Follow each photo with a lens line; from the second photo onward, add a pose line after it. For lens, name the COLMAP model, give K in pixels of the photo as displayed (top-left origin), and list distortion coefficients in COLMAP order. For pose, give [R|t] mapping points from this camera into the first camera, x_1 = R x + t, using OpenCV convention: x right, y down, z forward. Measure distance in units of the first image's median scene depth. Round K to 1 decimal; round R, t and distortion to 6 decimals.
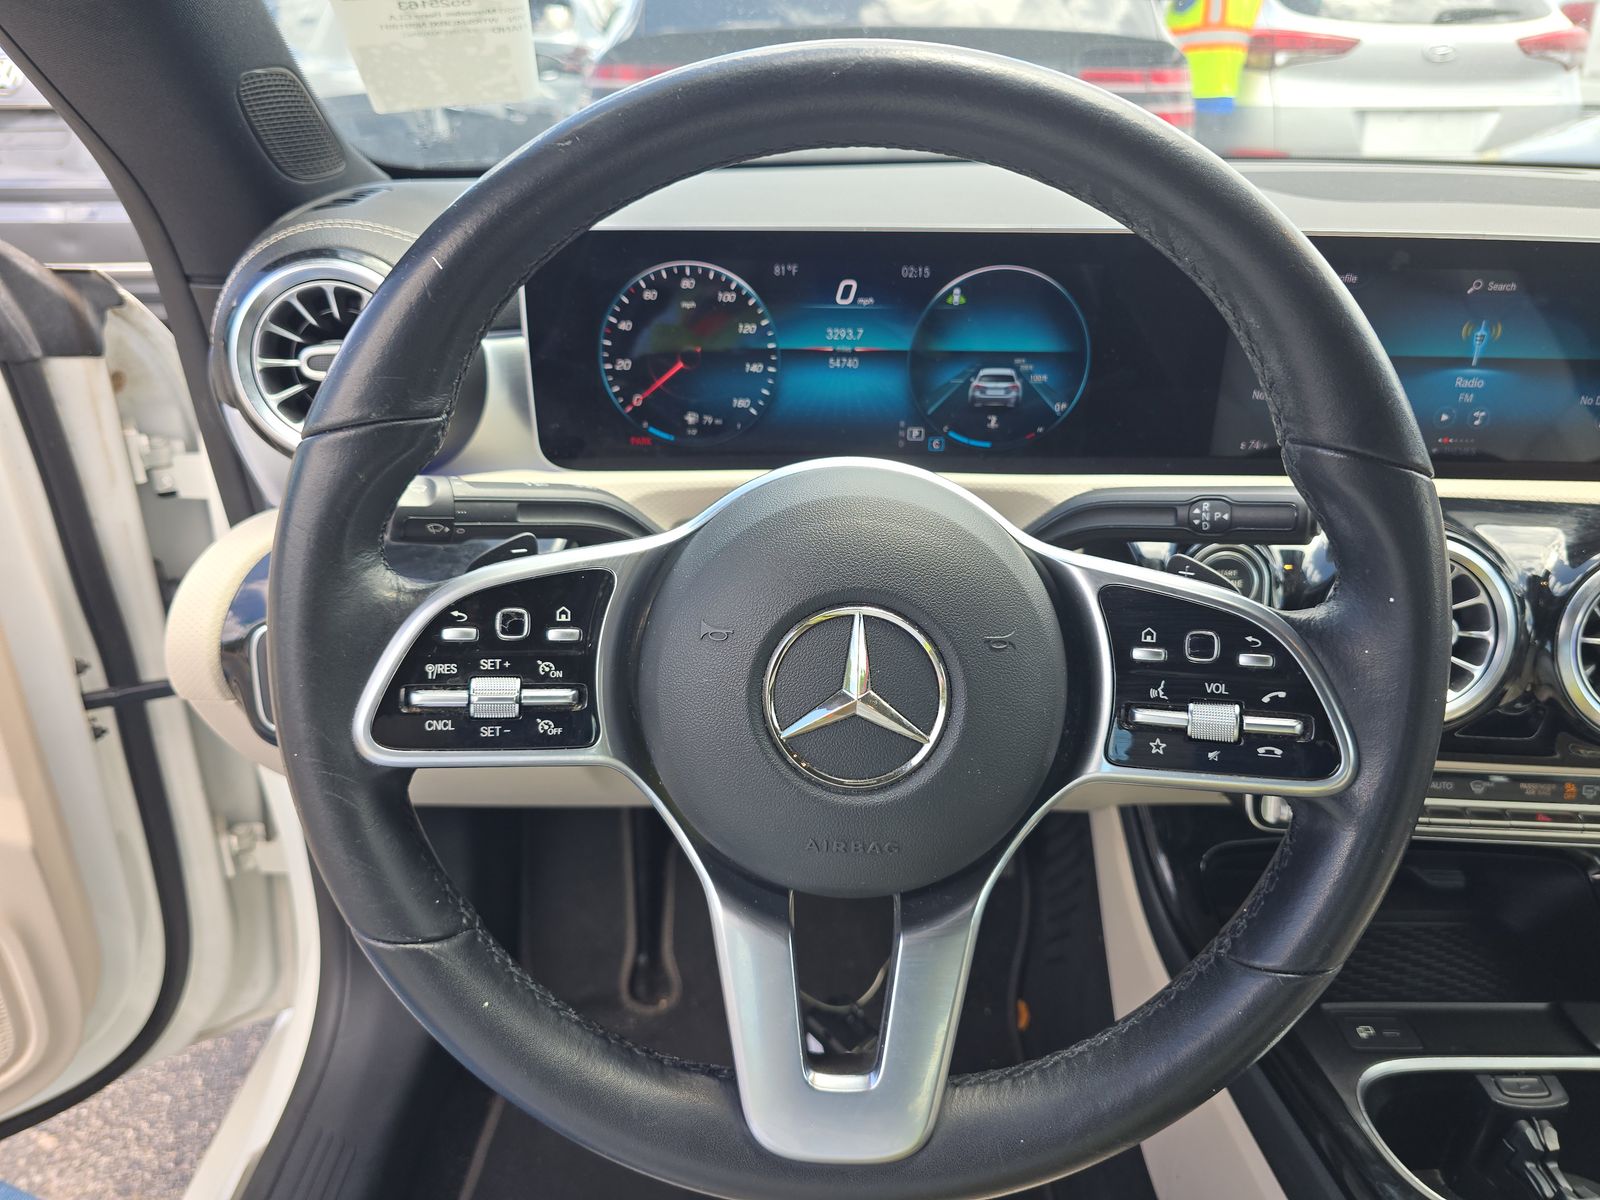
lens RADIAL K [[1057.0, 0, 800.0], [0, 1057.0, 600.0], [0, 0, 1]] dist [0.003208, -0.030834]
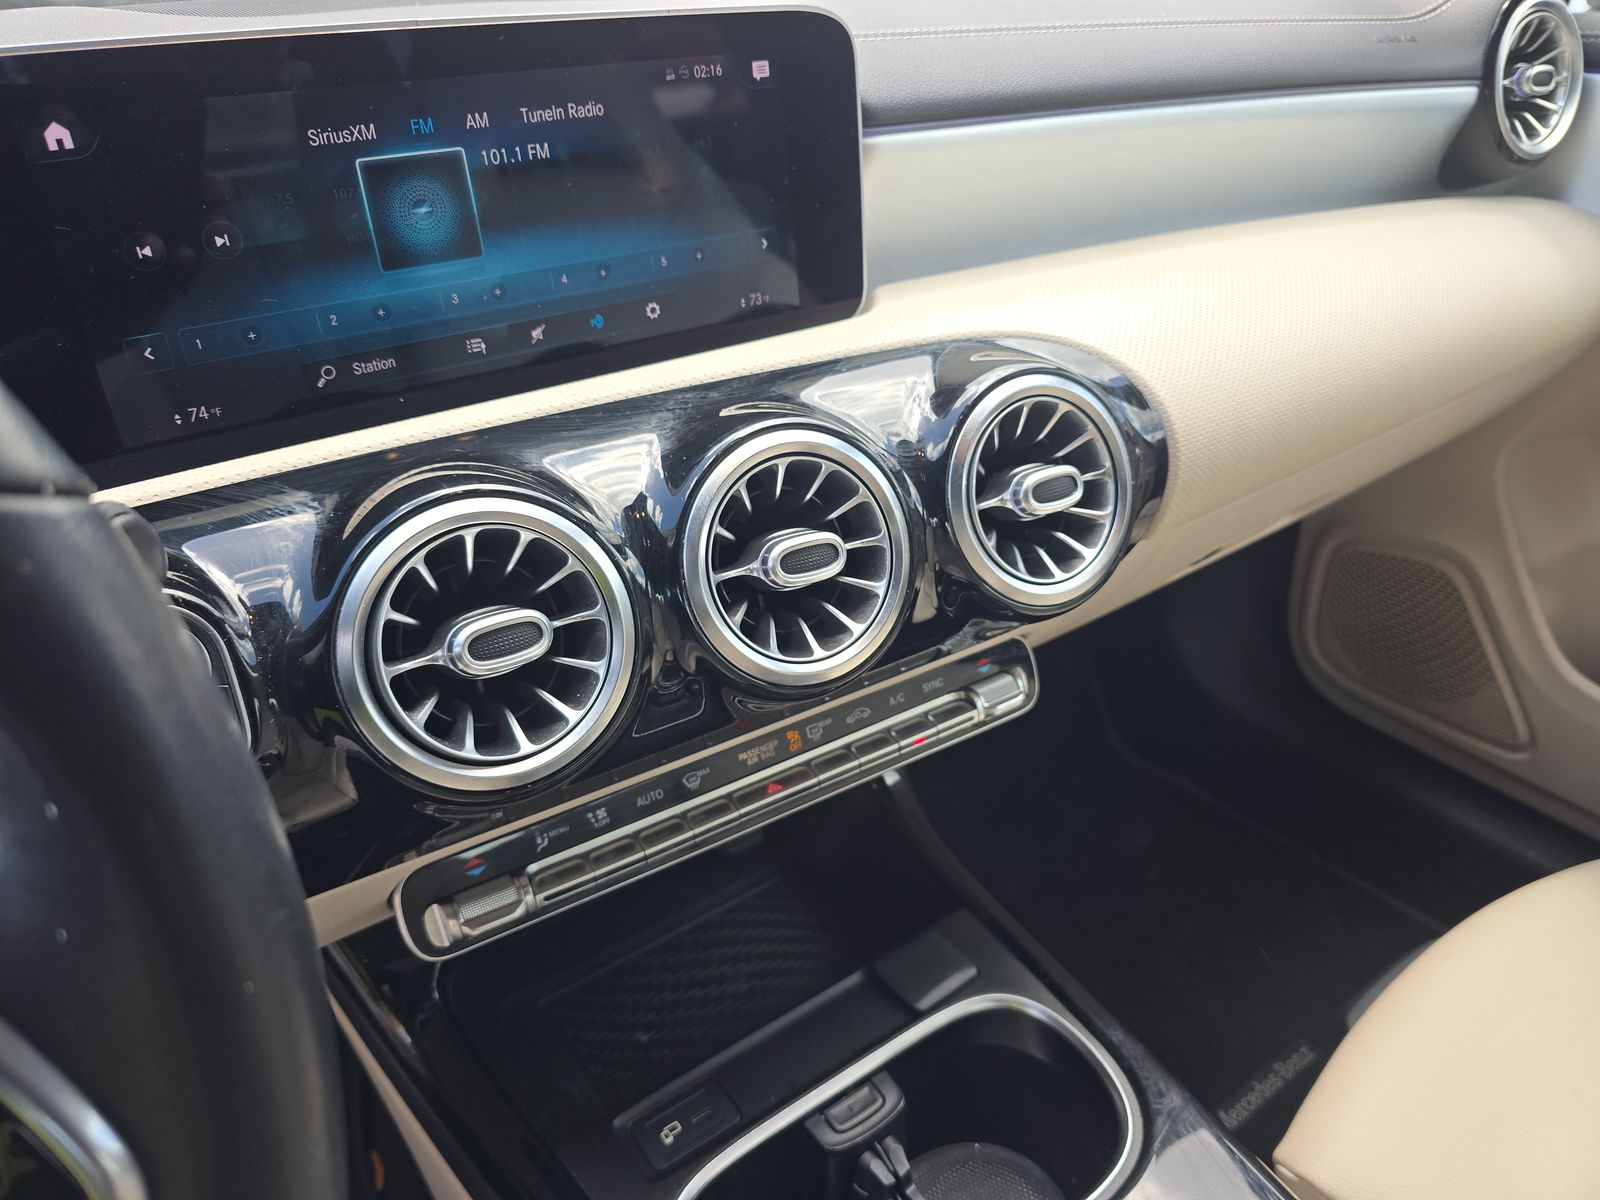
lens RADIAL K [[1173.2, 0, 800.0], [0, 1173.2, 600.0], [0, 0, 1]] dist [0.004870, -0.026855]
pose [[0.799887, -0.308219, 0.514958, 0.314367], [0.284786, 0.950224, 0.126381, -0.028567], [-0.528278, 0.045562, 0.847848, 0.241673]]
